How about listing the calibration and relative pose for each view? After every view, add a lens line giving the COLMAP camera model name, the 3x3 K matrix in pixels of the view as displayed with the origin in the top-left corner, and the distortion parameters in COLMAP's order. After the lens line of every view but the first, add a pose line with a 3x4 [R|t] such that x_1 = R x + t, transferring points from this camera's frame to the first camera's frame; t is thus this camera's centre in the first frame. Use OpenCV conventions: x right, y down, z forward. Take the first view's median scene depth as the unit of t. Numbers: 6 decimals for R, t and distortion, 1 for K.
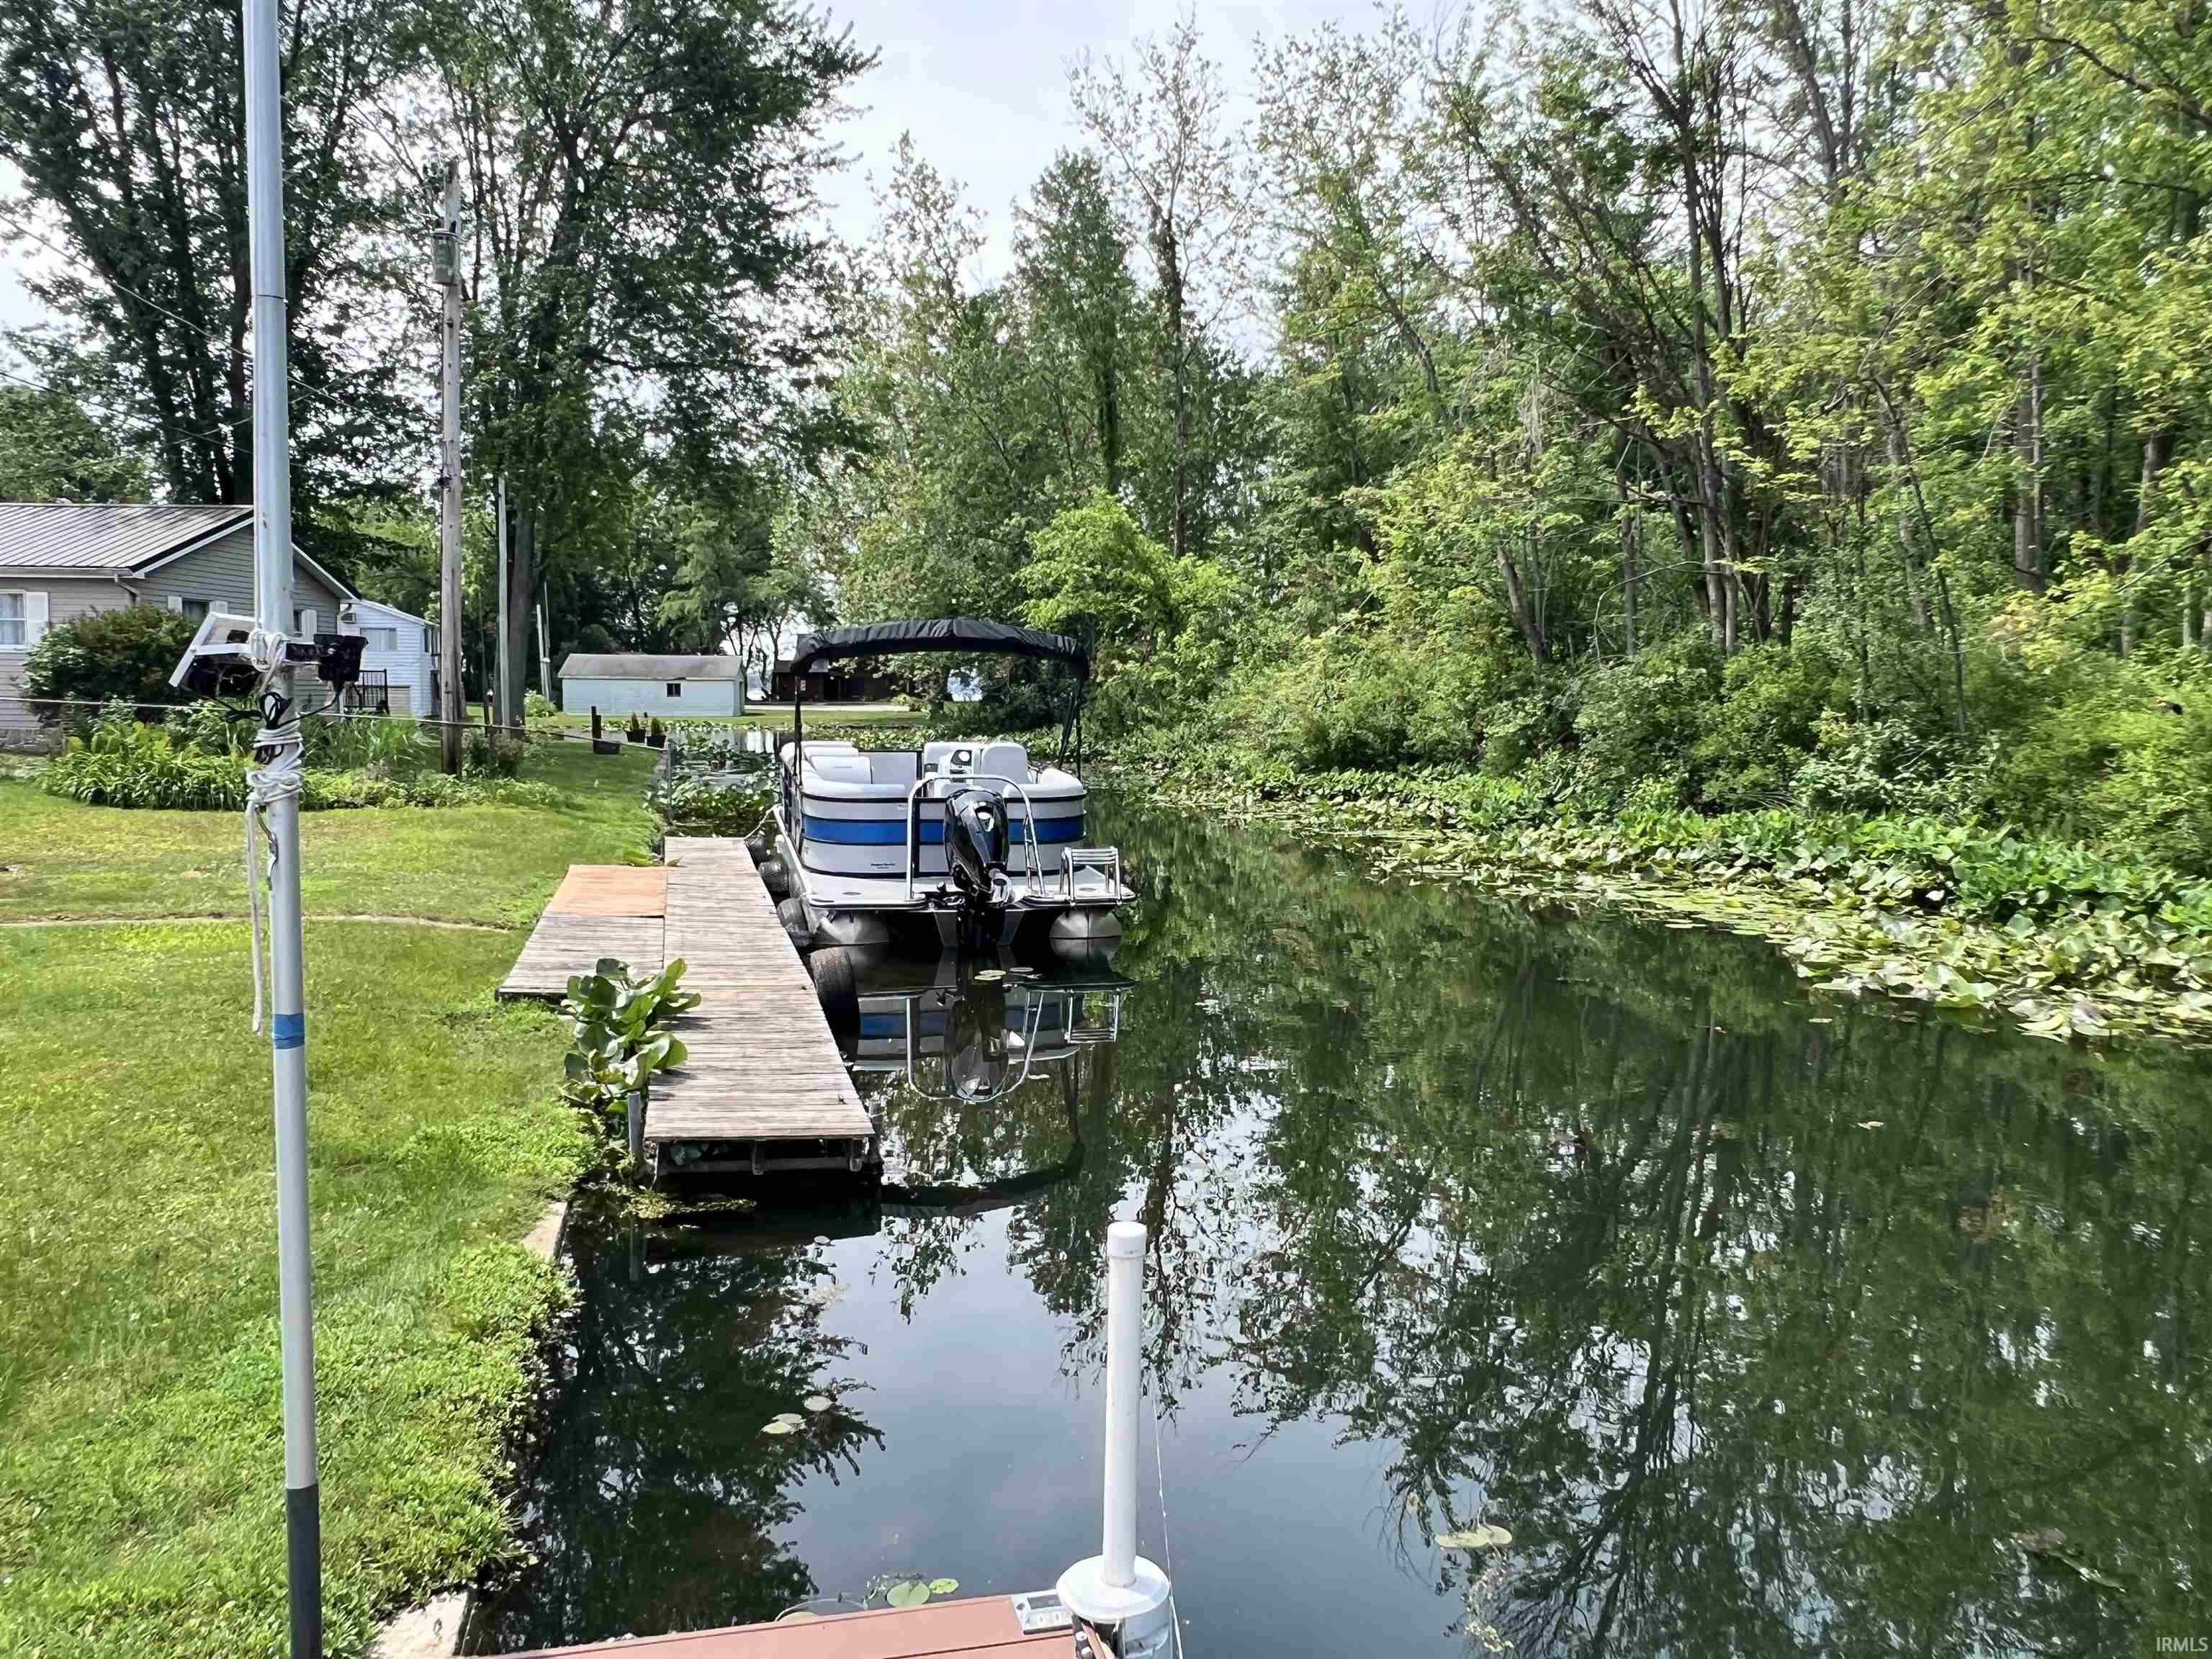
lens RADIAL K [[1575.1, 0, 1106.0], [0, 1575.1, 829.5], [0, 0, 1]] dist [0.000060, -0.001597]
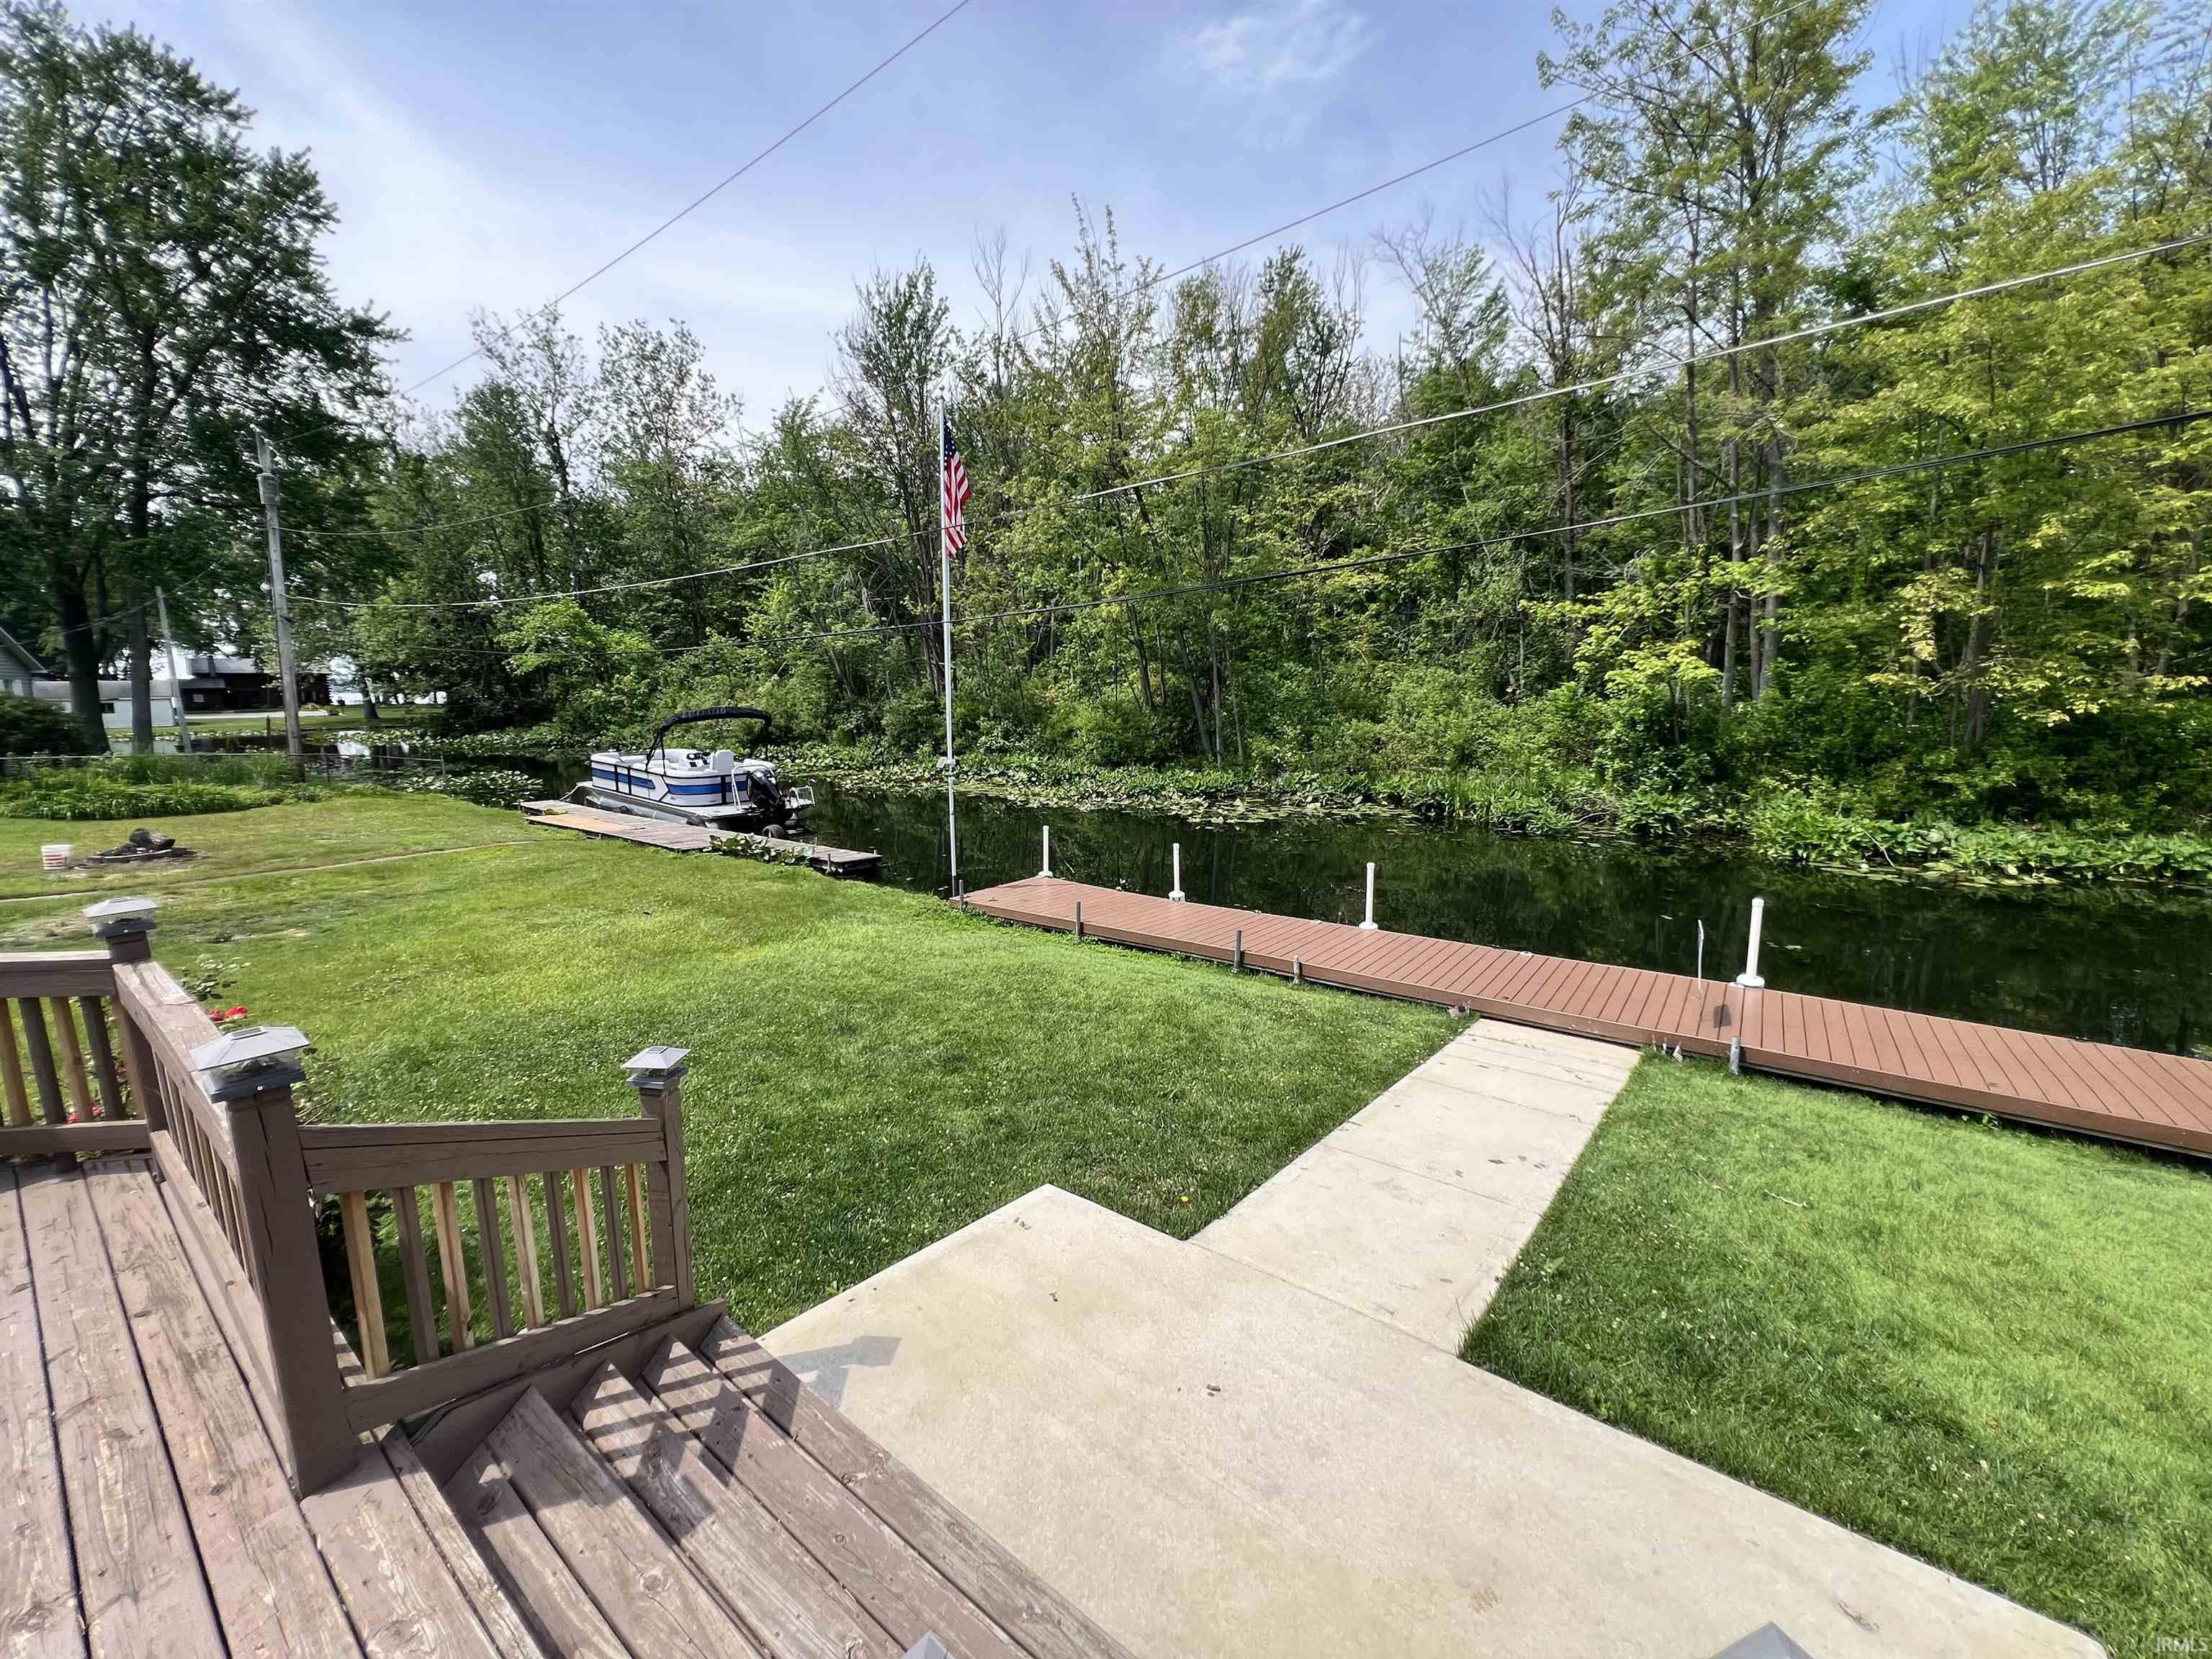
lens RADIAL K [[888.9, 0, 1096.5], [0, 888.9, 839.8], [0, 0, 1]] dist [-0.000532, -0.000034]
pose [[0.789311, -0.126208, 0.600883, -0.247365], [0.071287, 0.990865, 0.114477, -0.017380], [-0.609841, -0.047523, 0.791097, -0.268838]]
